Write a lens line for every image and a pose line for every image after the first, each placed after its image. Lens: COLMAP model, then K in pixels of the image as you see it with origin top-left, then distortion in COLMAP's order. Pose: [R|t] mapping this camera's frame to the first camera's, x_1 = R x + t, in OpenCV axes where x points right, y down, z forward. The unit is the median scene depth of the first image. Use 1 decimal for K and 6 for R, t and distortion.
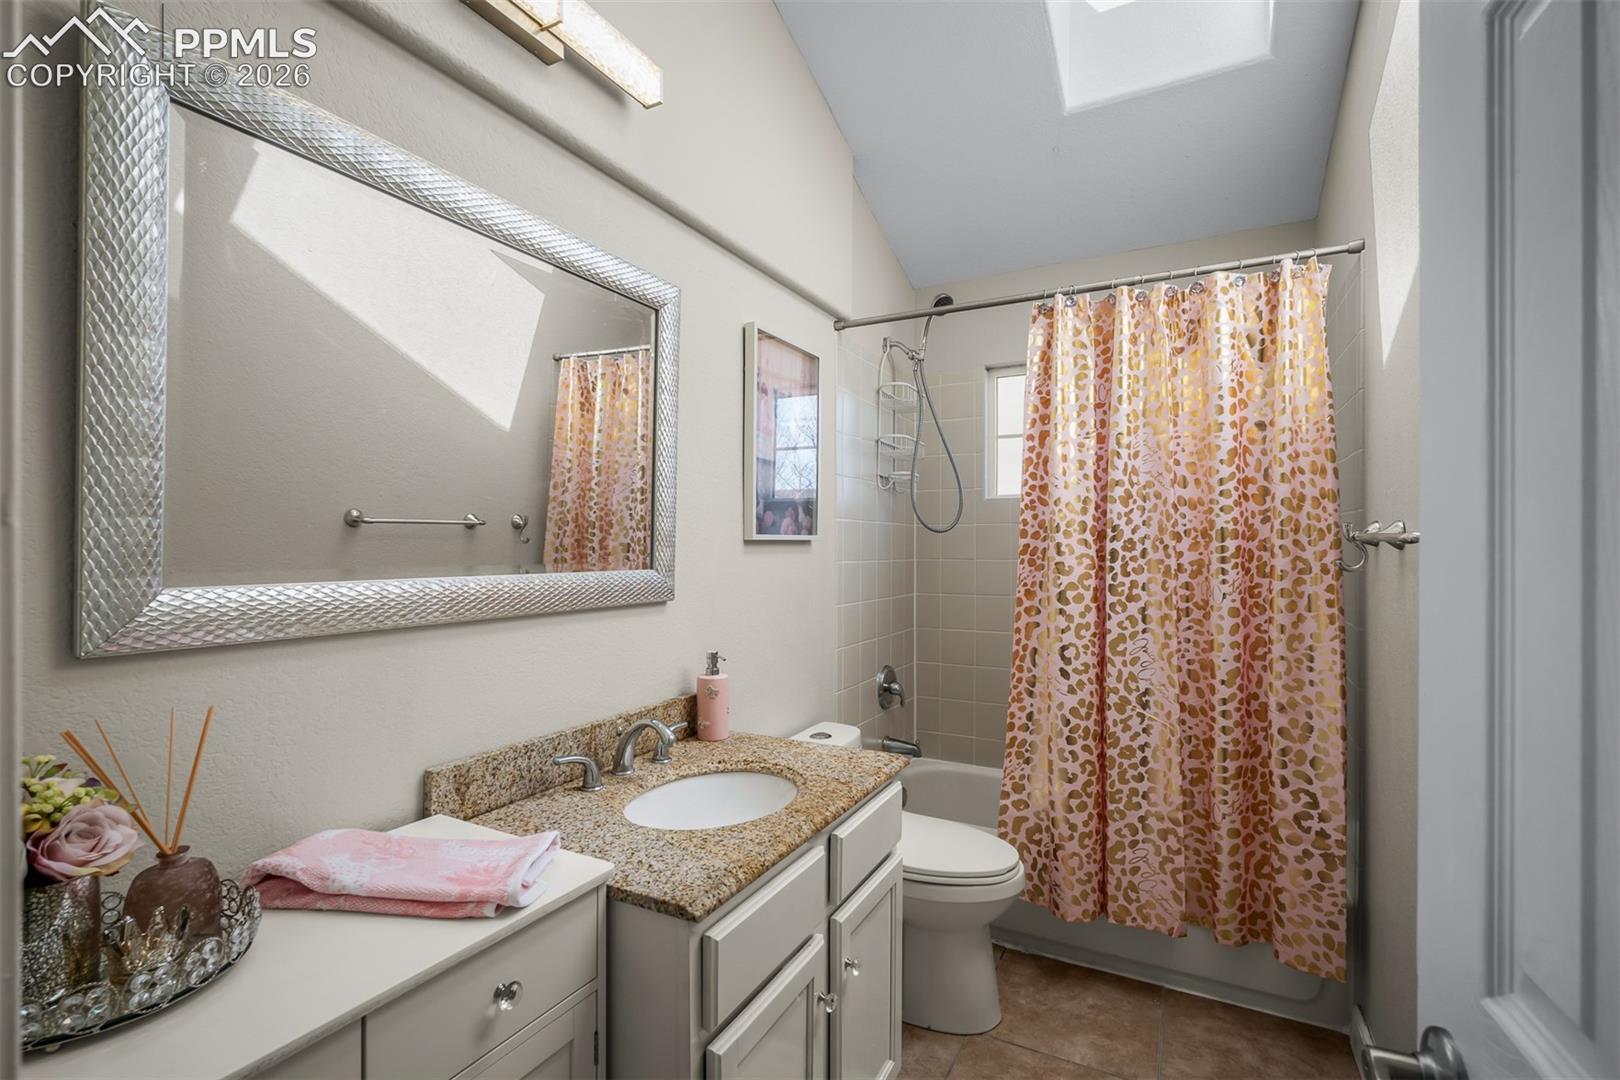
lens RADIAL K [[724.5, 0, 825.0], [0, 724.5, 534.9], [0, 0, 1]] dist [-0.002053, -0.000226]
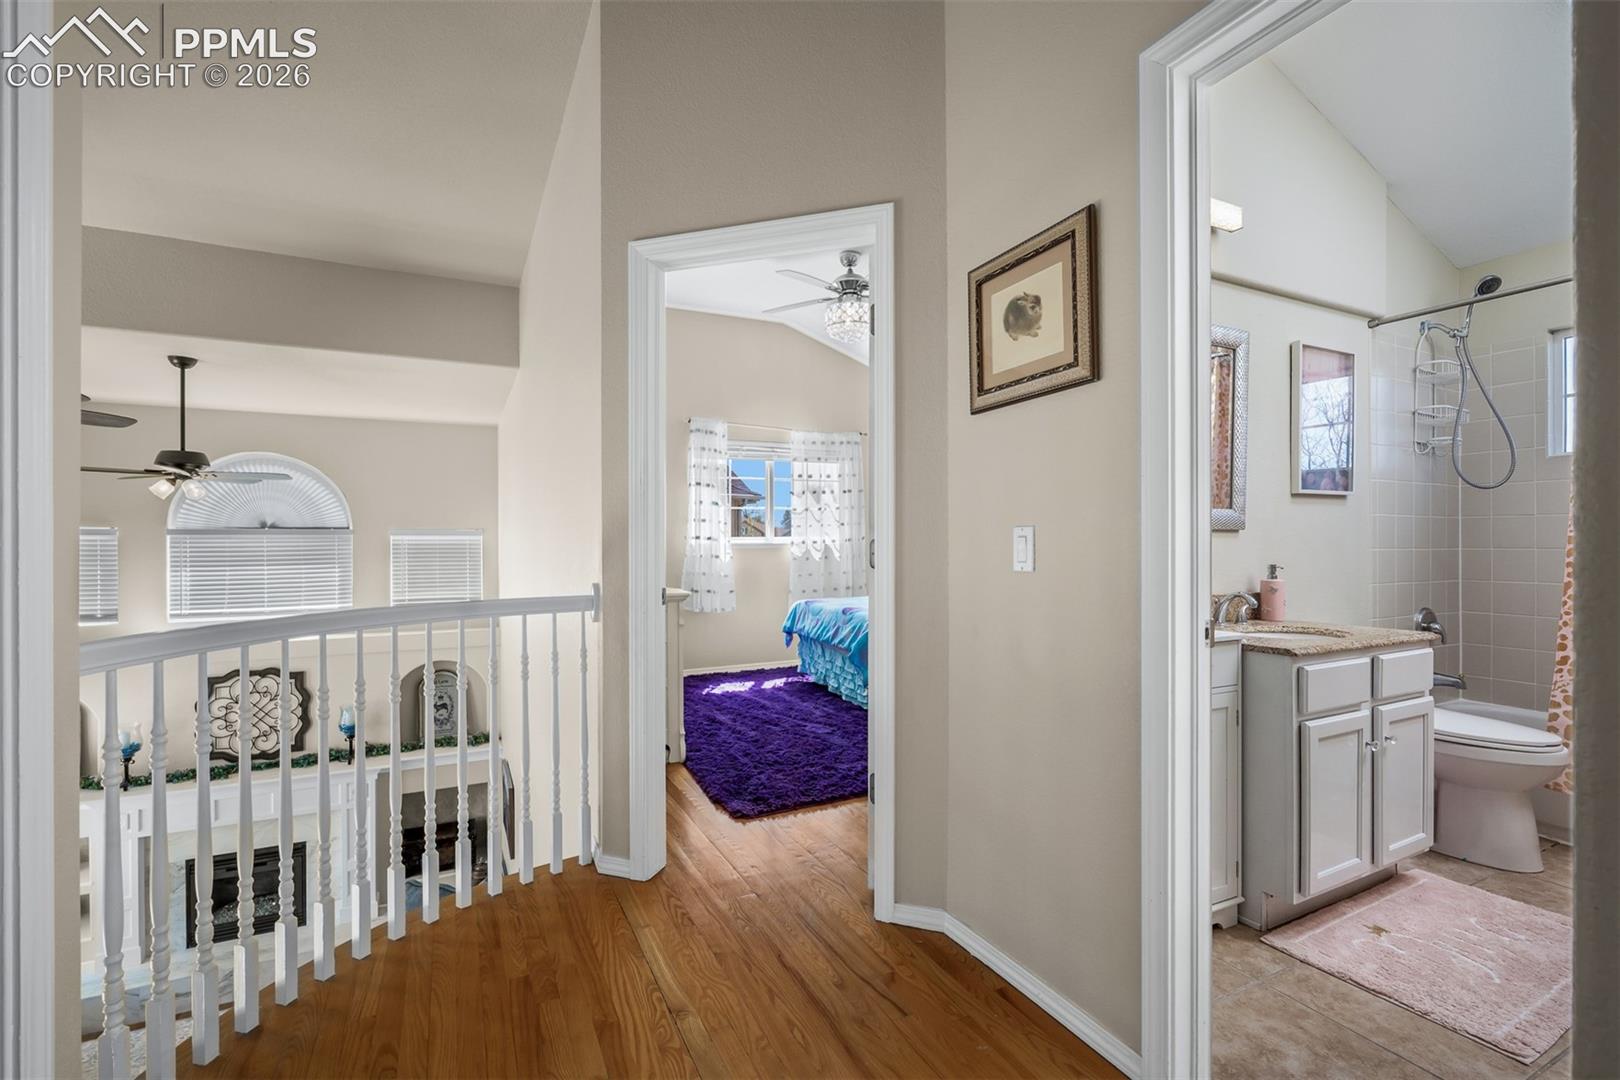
lens RADIAL K [[718.6, 0, 810.0], [0, 718.6, 540.0], [0, 0, 1]] dist [-0.000164, -0.000058]
pose [[0.805812, -0.002668, -0.592166, -0.037332], [0.010238, 0.999903, 0.009426, 0.075232], [0.592083, -0.013659, 0.805761, -0.708004]]
